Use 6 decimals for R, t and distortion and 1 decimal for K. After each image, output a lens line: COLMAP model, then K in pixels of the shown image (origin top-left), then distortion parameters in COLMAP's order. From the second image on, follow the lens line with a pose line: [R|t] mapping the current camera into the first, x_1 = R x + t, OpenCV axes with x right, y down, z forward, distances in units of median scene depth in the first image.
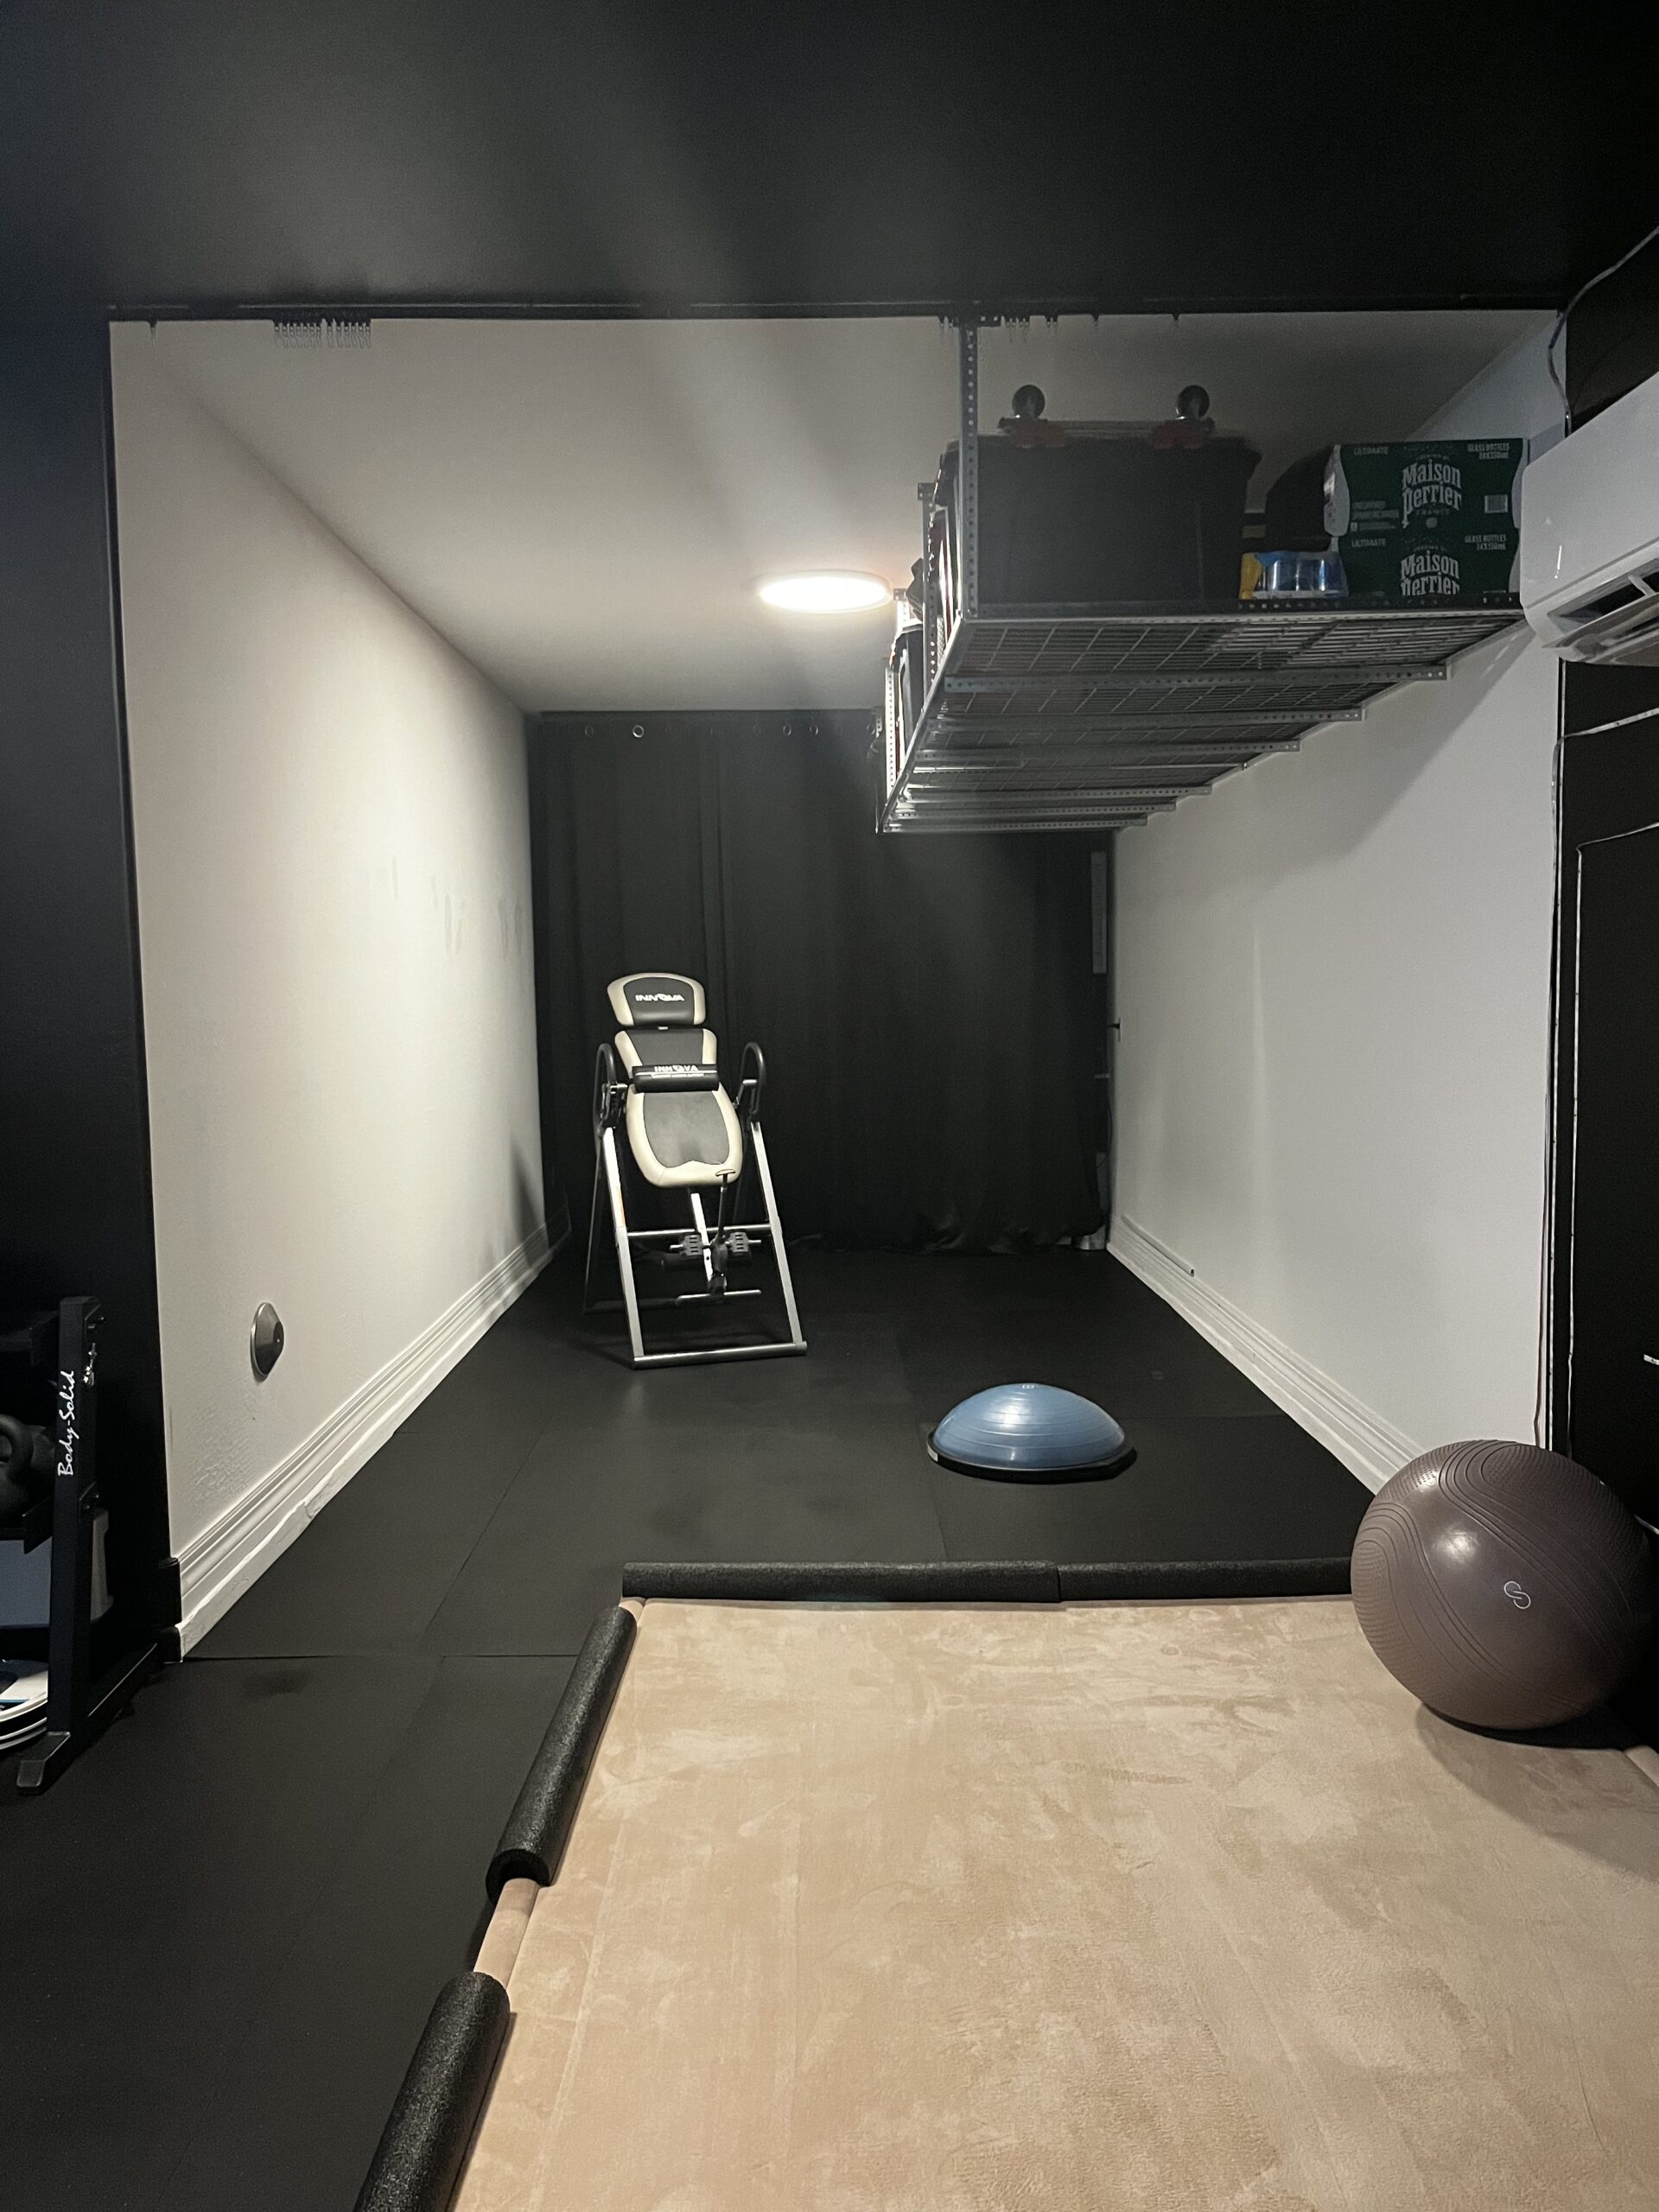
lens RADIAL K [[1750.6, 0, 829.5], [0, 1750.6, 1106.0], [0, 0, 1]] dist [0.014894, 0.002510]
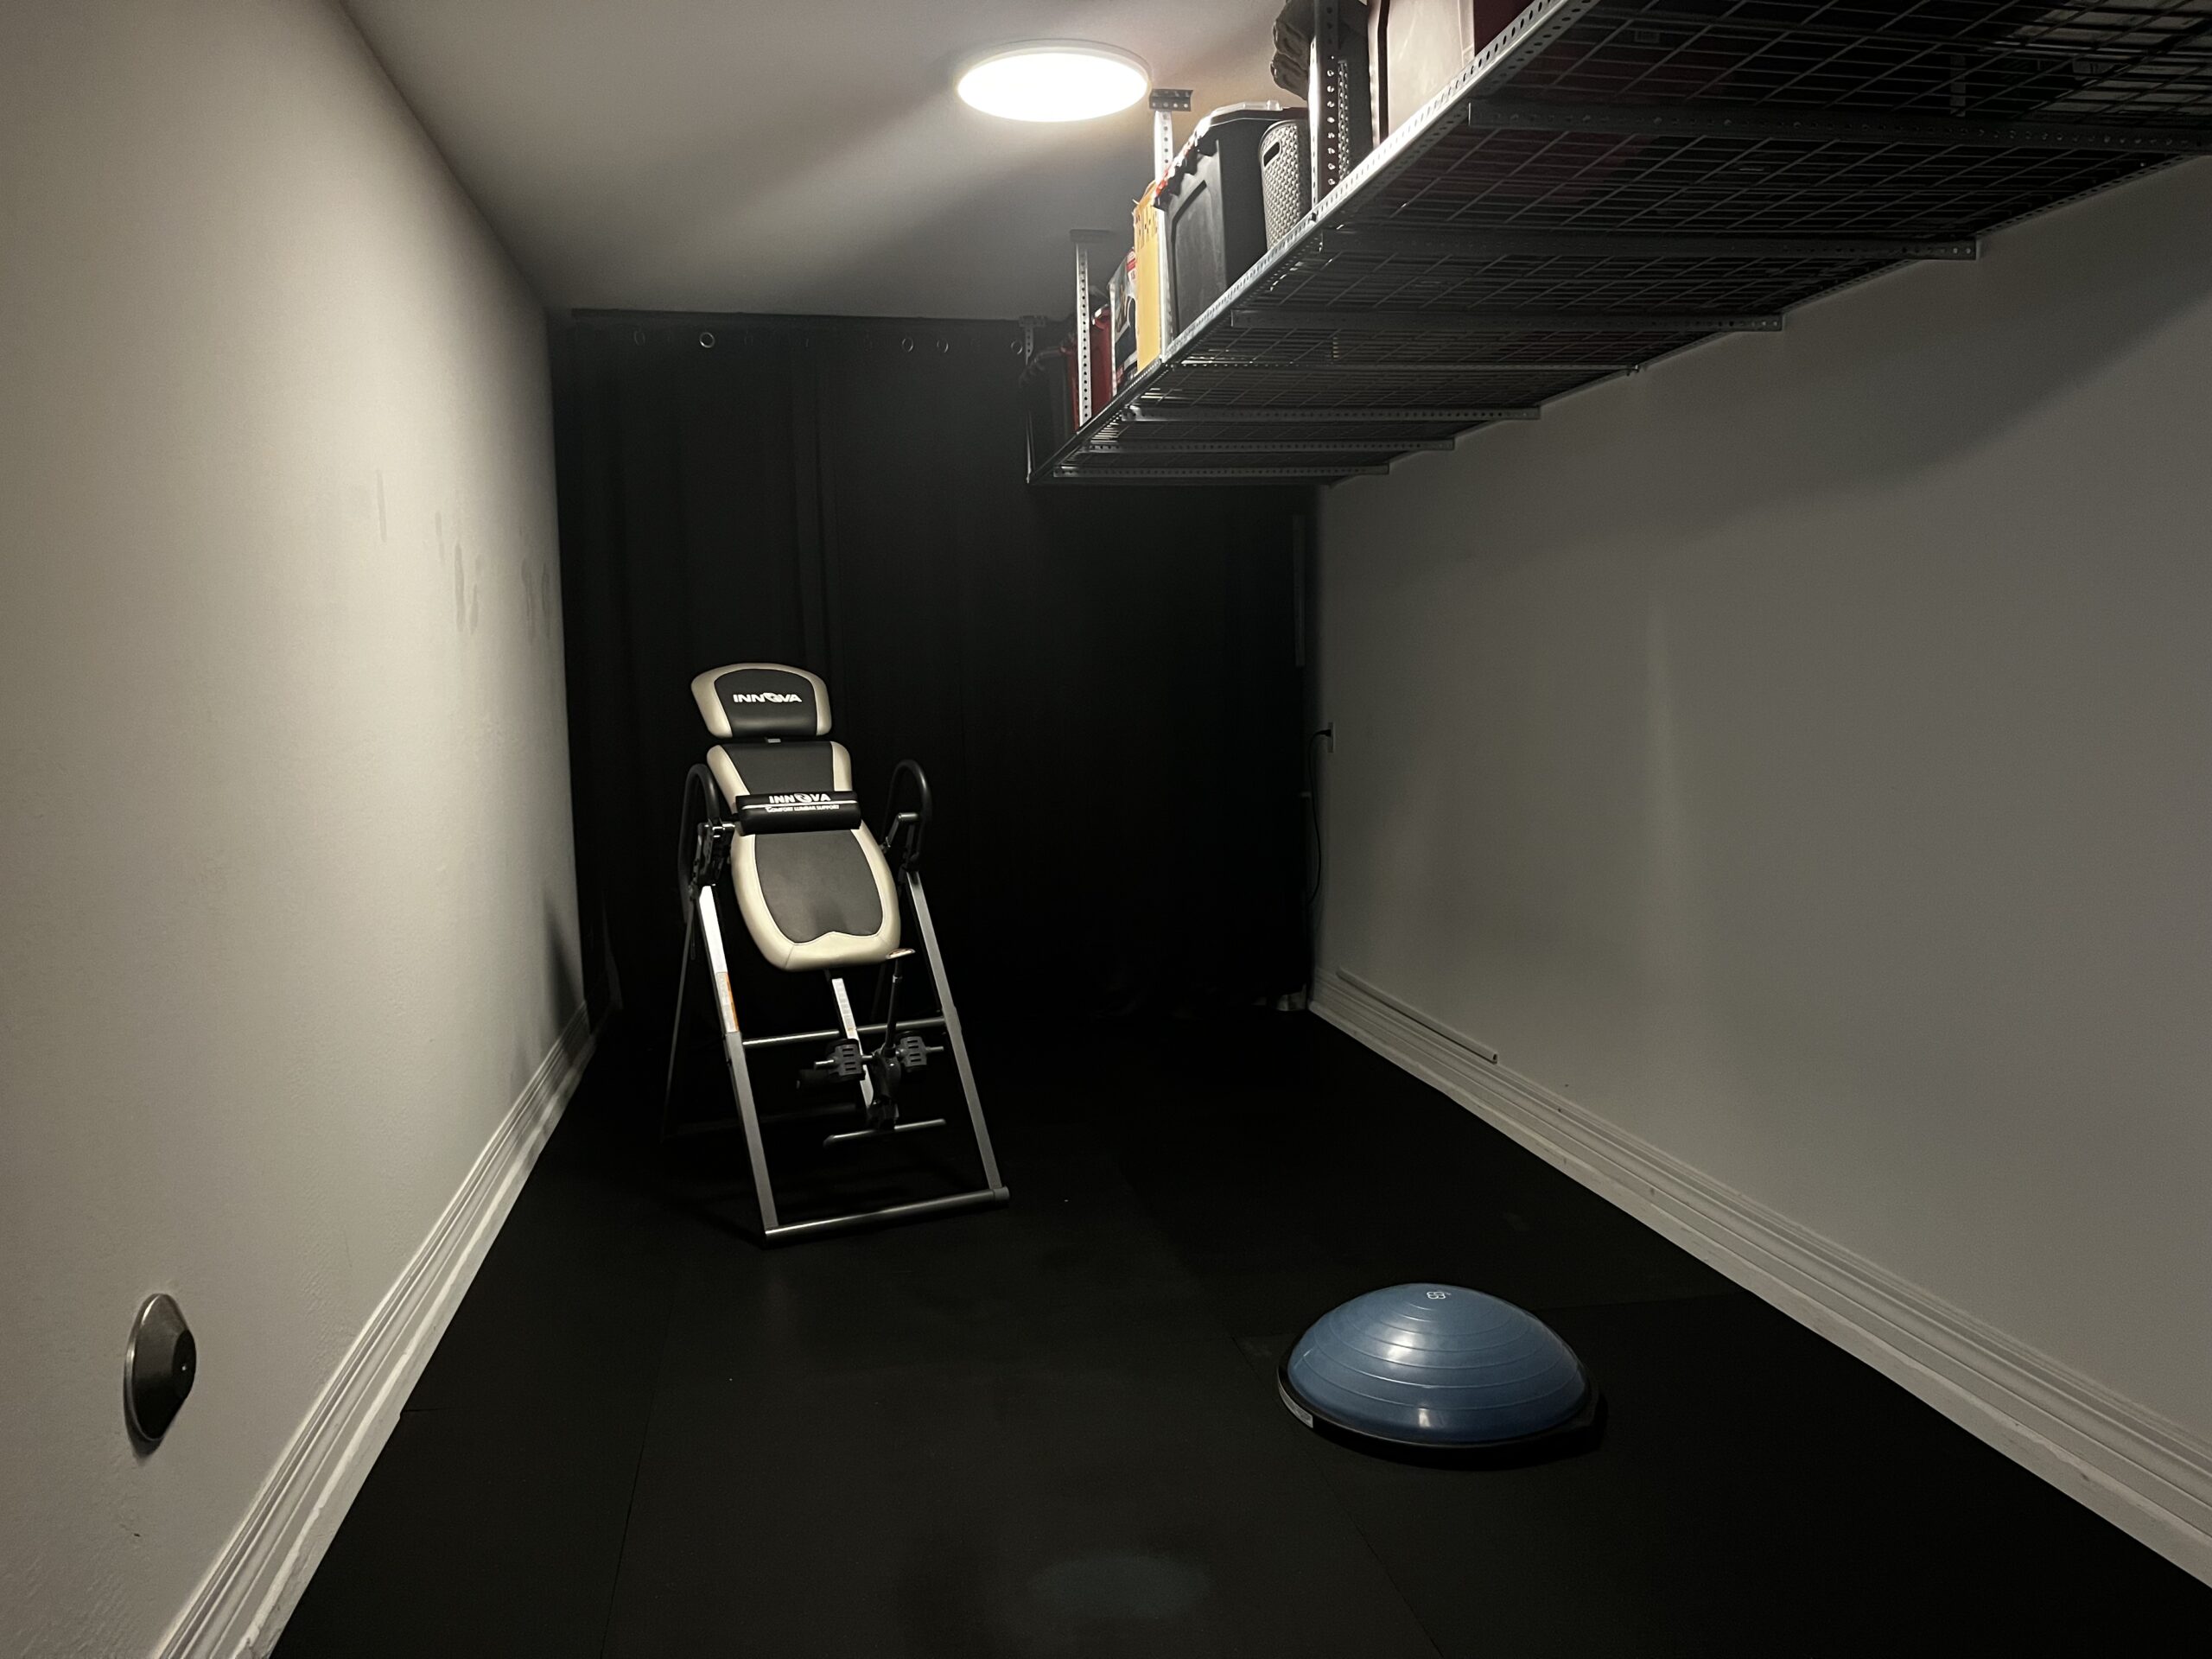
lens RADIAL K [[1750.6, 0, 1106.0], [0, 1750.6, 829.5], [0, 0, 1]] dist [0.014894, 0.002510]
pose [[0.986089, -0.016179, 0.165426, -0.083240], [0.014215, 0.999814, 0.013049, -0.016393], [-0.165607, -0.010516, 0.986136, 0.285011]]
